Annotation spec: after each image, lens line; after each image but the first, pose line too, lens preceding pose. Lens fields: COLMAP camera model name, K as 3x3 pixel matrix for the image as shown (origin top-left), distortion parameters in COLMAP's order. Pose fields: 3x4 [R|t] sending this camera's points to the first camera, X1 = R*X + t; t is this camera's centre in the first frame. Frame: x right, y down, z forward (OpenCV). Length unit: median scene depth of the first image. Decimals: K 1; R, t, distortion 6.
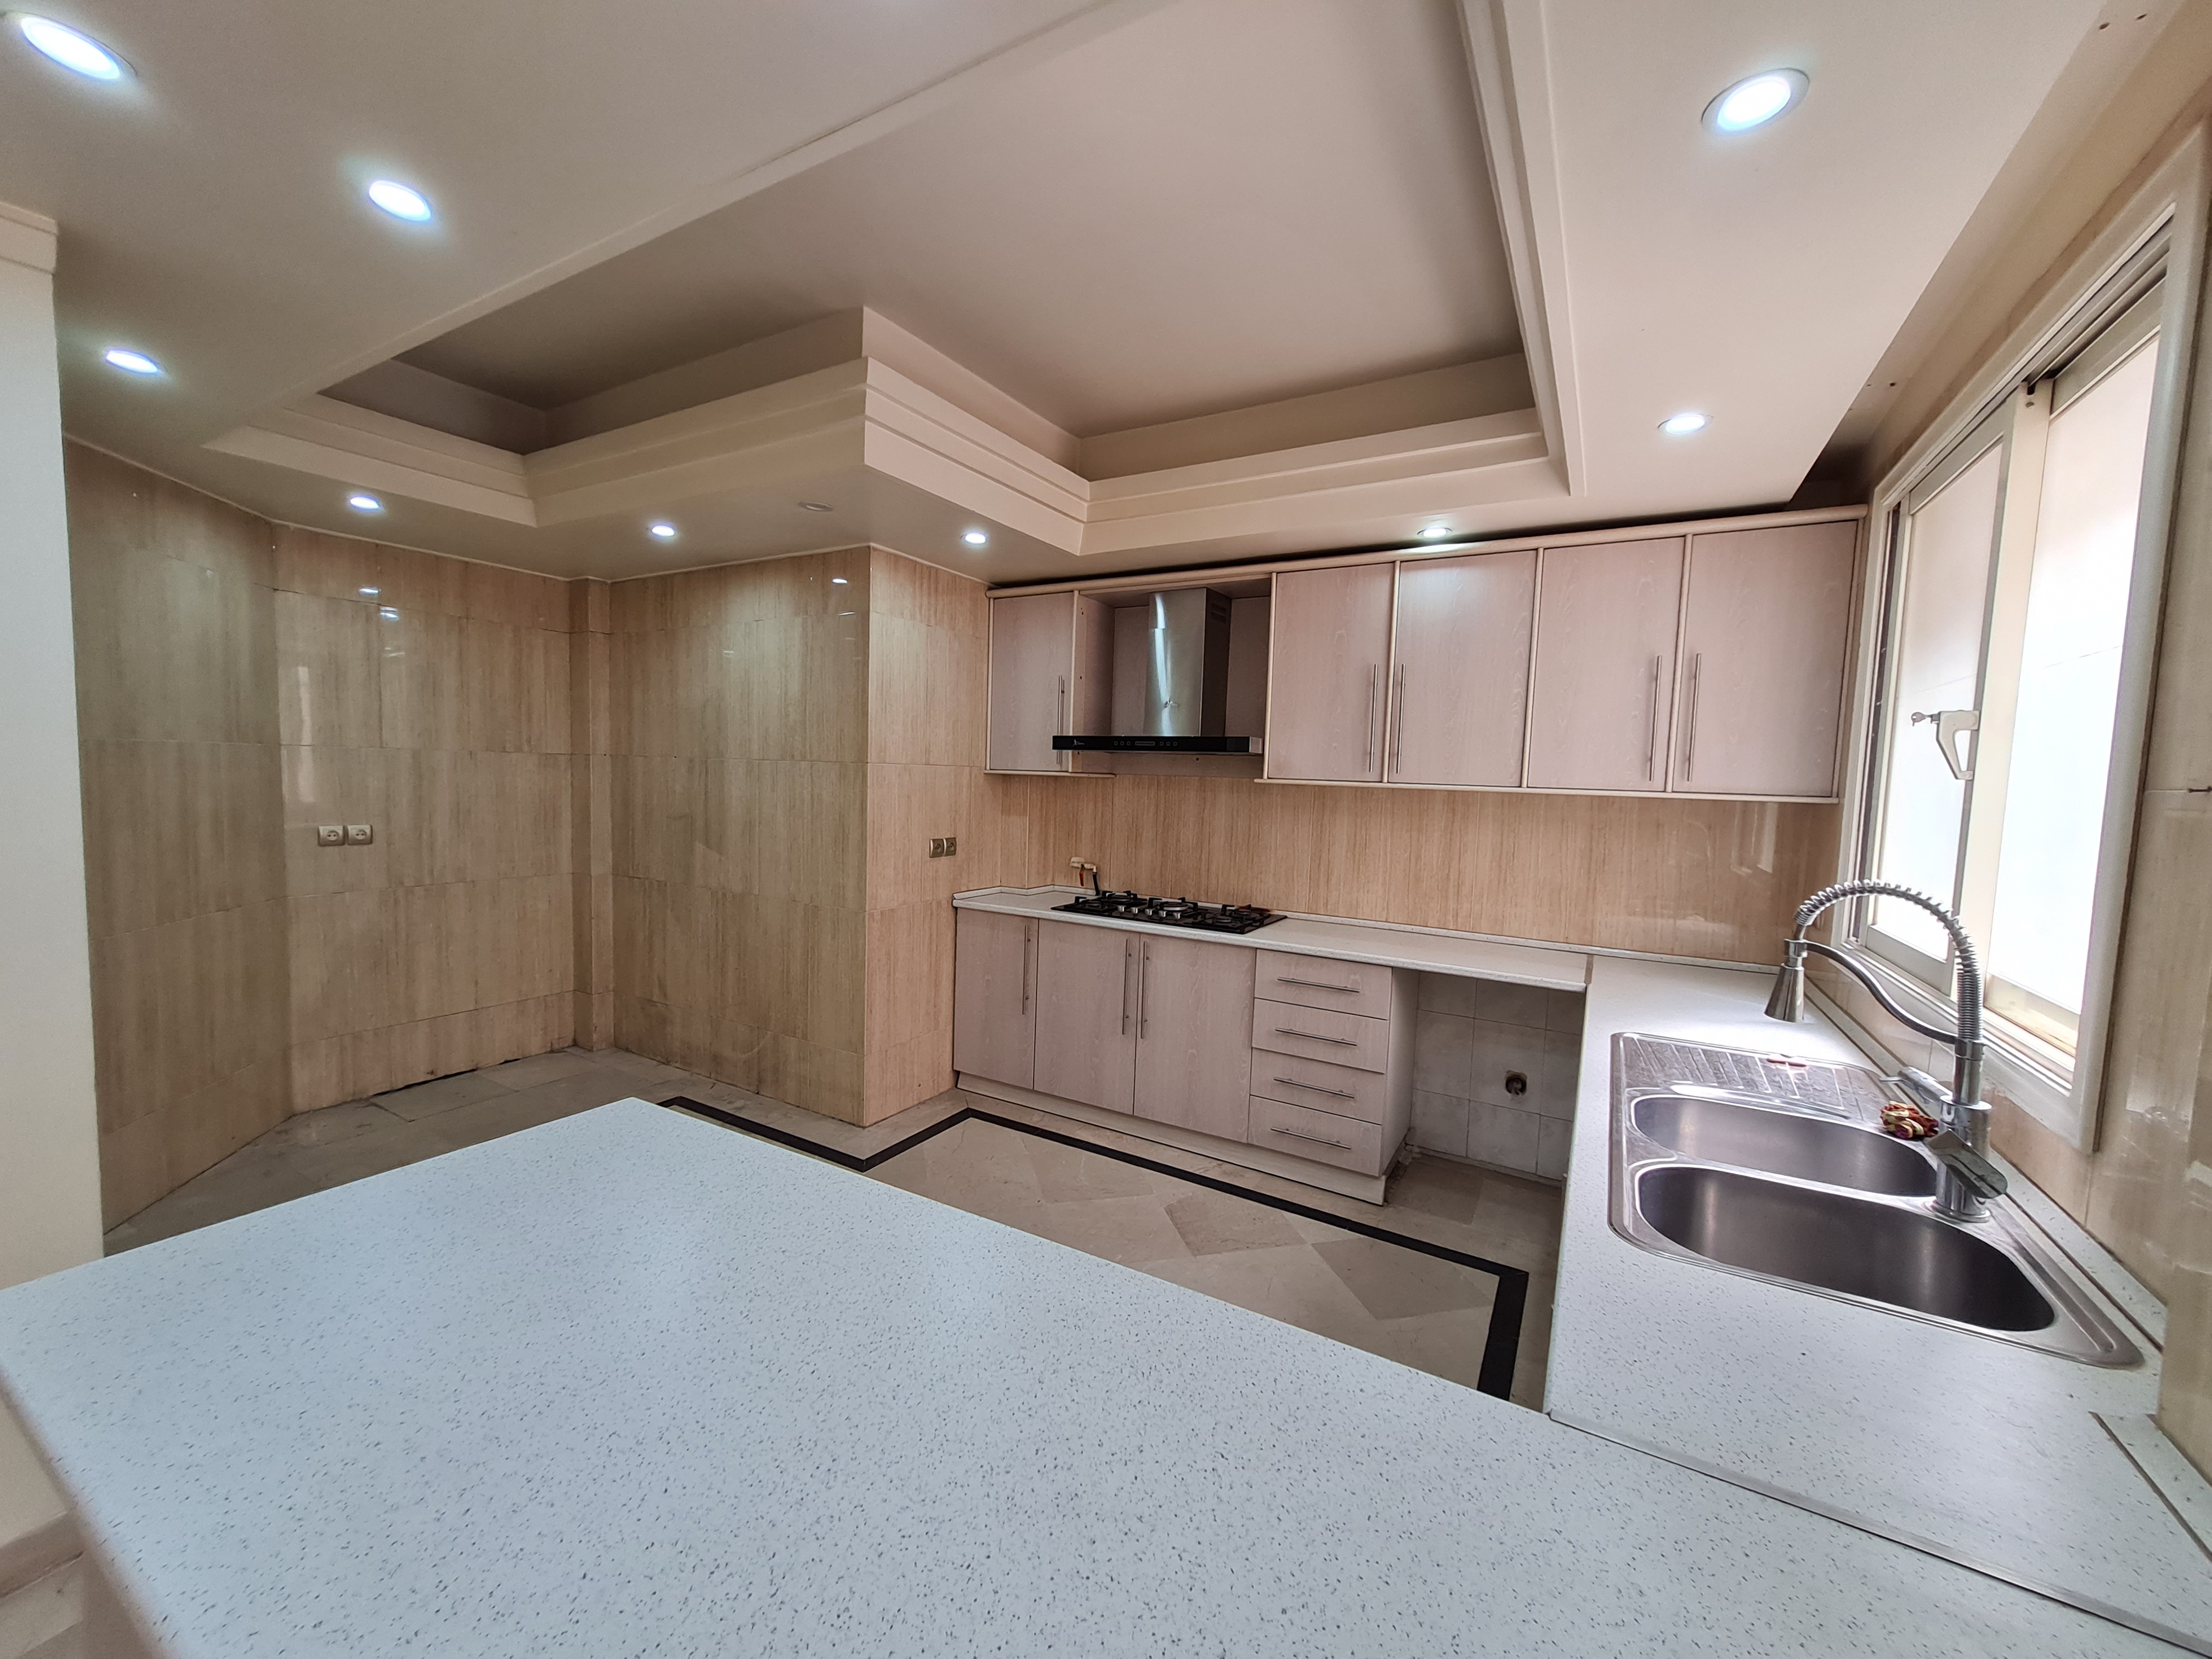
lens RADIAL K [[868.1, 0, 1106.0], [0, 868.1, 829.5], [0, 0, 1]] dist [-0.000943, -0.000023]
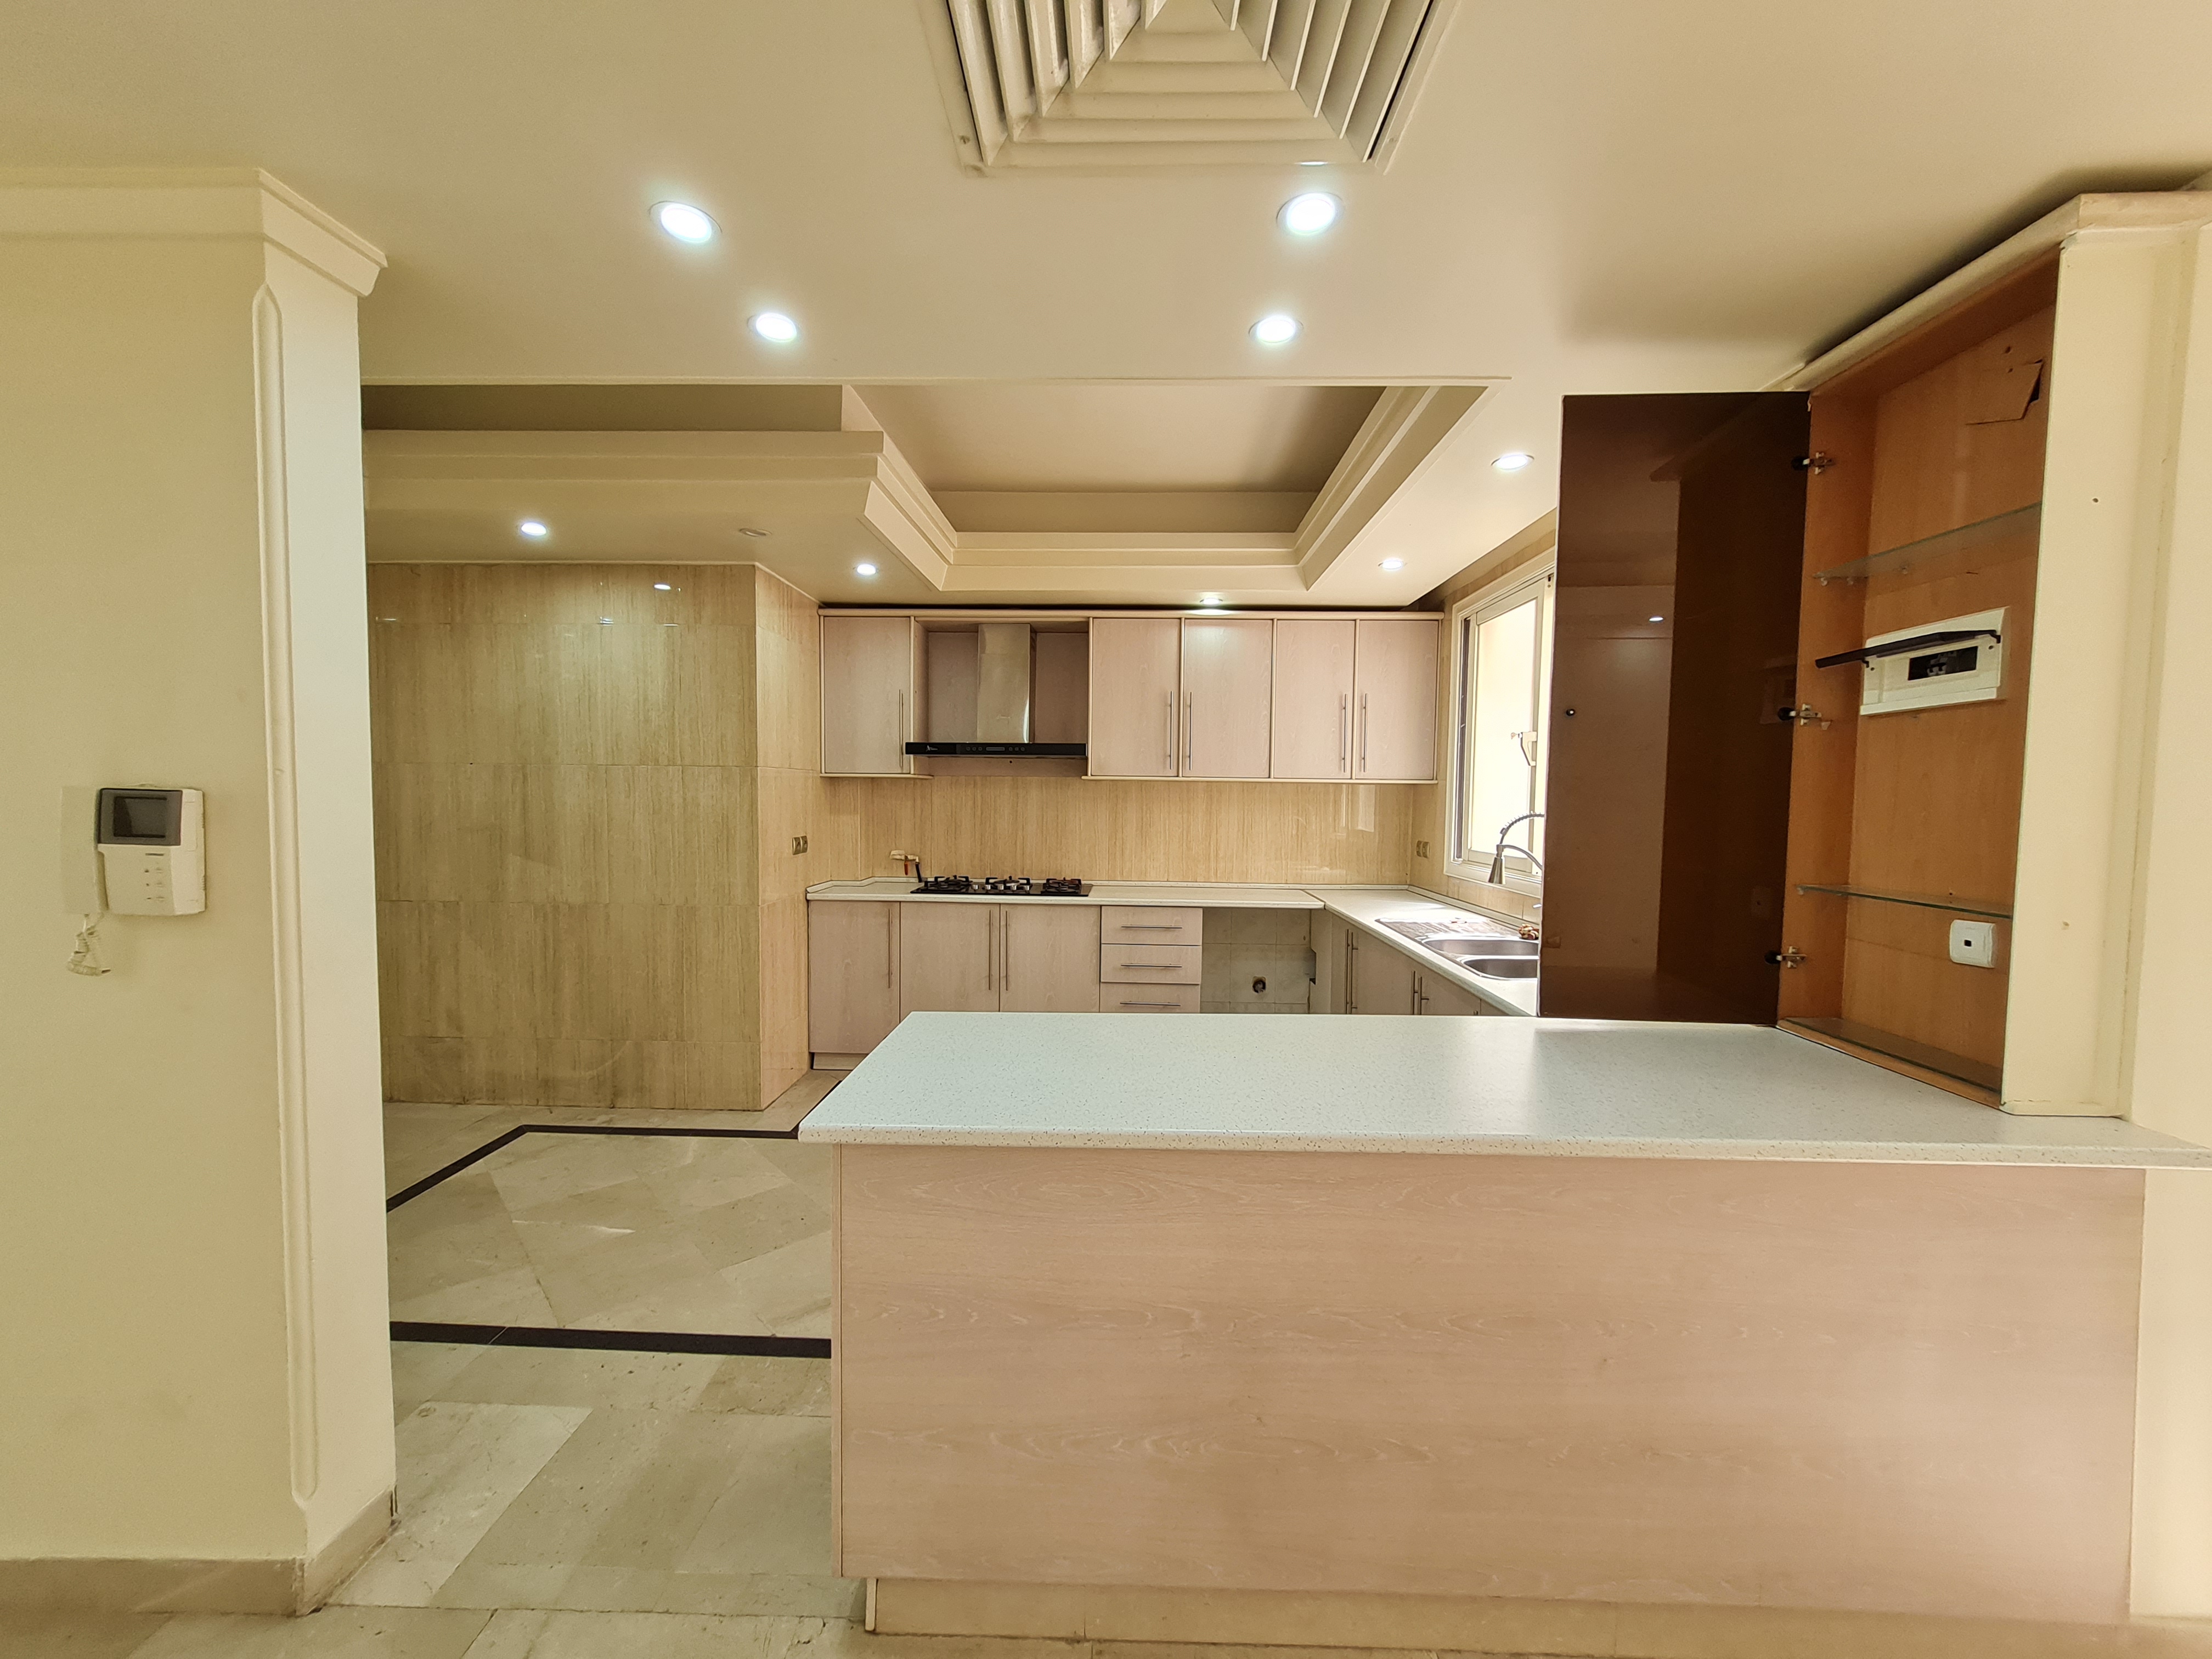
lens RADIAL K [[868.1, 0, 1106.0], [0, 868.1, 829.5], [0, 0, 1]] dist [-0.000943, -0.000023]
pose [[0.877228, -0.043895, 0.478063, -0.388654], [0.047682, 0.998854, 0.004220, 0.015490], [-0.477700, 0.019093, 0.878316, -0.135148]]
